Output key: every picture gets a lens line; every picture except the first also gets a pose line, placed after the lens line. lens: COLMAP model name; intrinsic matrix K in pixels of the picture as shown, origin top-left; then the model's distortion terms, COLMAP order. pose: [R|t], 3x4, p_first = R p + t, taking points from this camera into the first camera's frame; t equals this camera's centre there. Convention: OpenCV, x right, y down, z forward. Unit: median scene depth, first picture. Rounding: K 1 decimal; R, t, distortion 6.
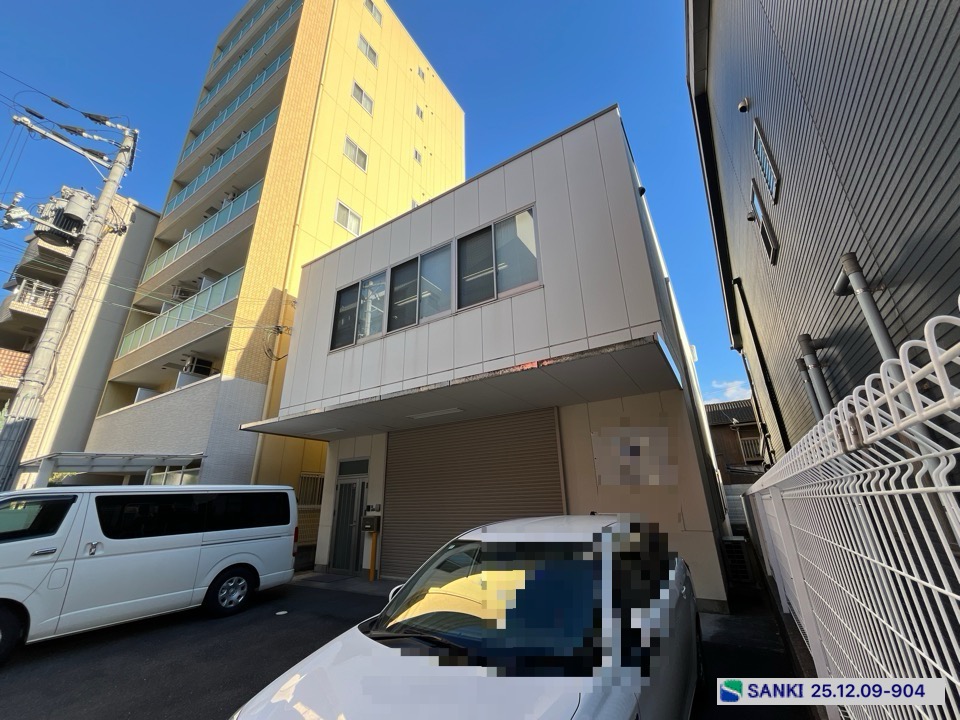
lens RADIAL K [[389.3, 0, 476.7], [0, 389.3, 360.3], [0, 0, 1]] dist [-0.002734, -0.000211]
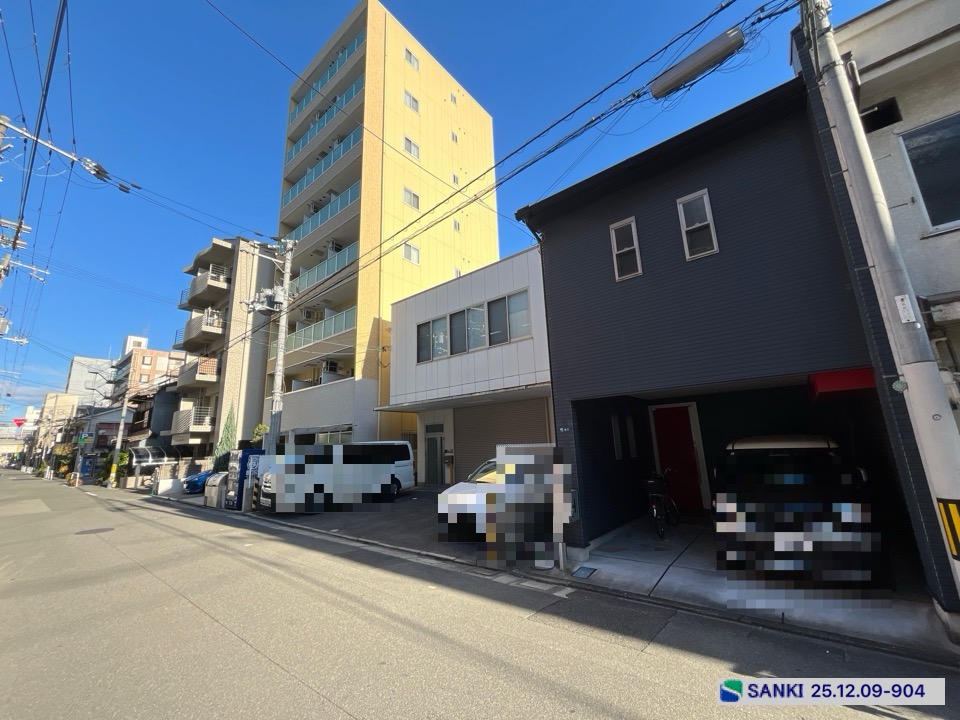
lens RADIAL K [[389.3, 0, 476.7], [0, 389.3, 360.3], [0, 0, 1]] dist [-0.002734, -0.000211]
pose [[0.991774, -0.042760, -0.120649, 0.093178], [0.059103, 0.989039, 0.135308, -0.266836], [0.113541, -0.141326, 0.983431, -0.682863]]
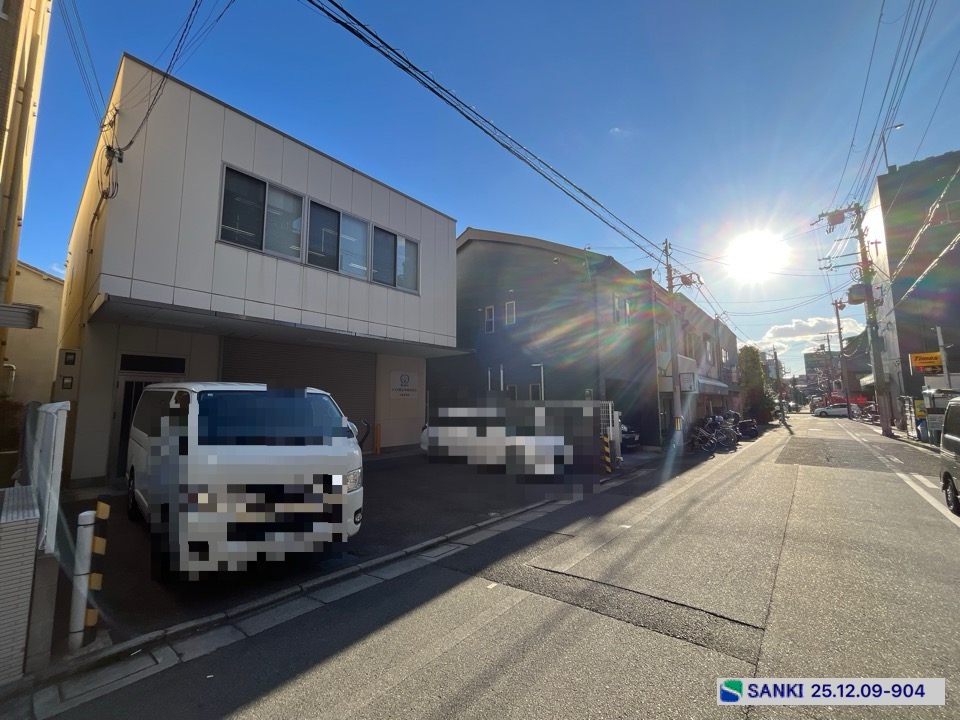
lens RADIAL K [[389.3, 0, 476.7], [0, 389.3, 360.3], [0, 0, 1]] dist [-0.002734, -0.000211]
pose [[0.145942, 0.127761, 0.981009, -1.177132], [-0.340102, 0.937665, -0.071520, 0.103490], [-0.928995, -0.323205, 0.180296, 0.232617]]
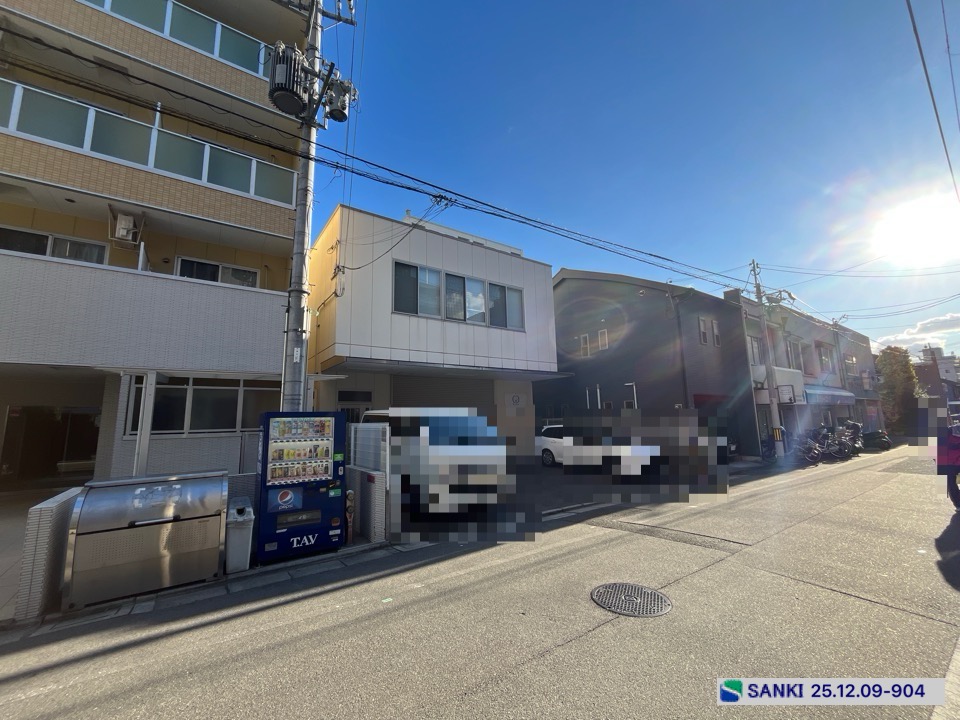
lens RADIAL K [[389.3, 0, 476.7], [0, 389.3, 360.3], [0, 0, 1]] dist [-0.002734, -0.000211]
pose [[0.386987, 0.149062, 0.909957, -1.507871], [-0.305937, 0.951702, -0.025791, 0.086750], [-0.869852, -0.268409, 0.413900, 0.187667]]
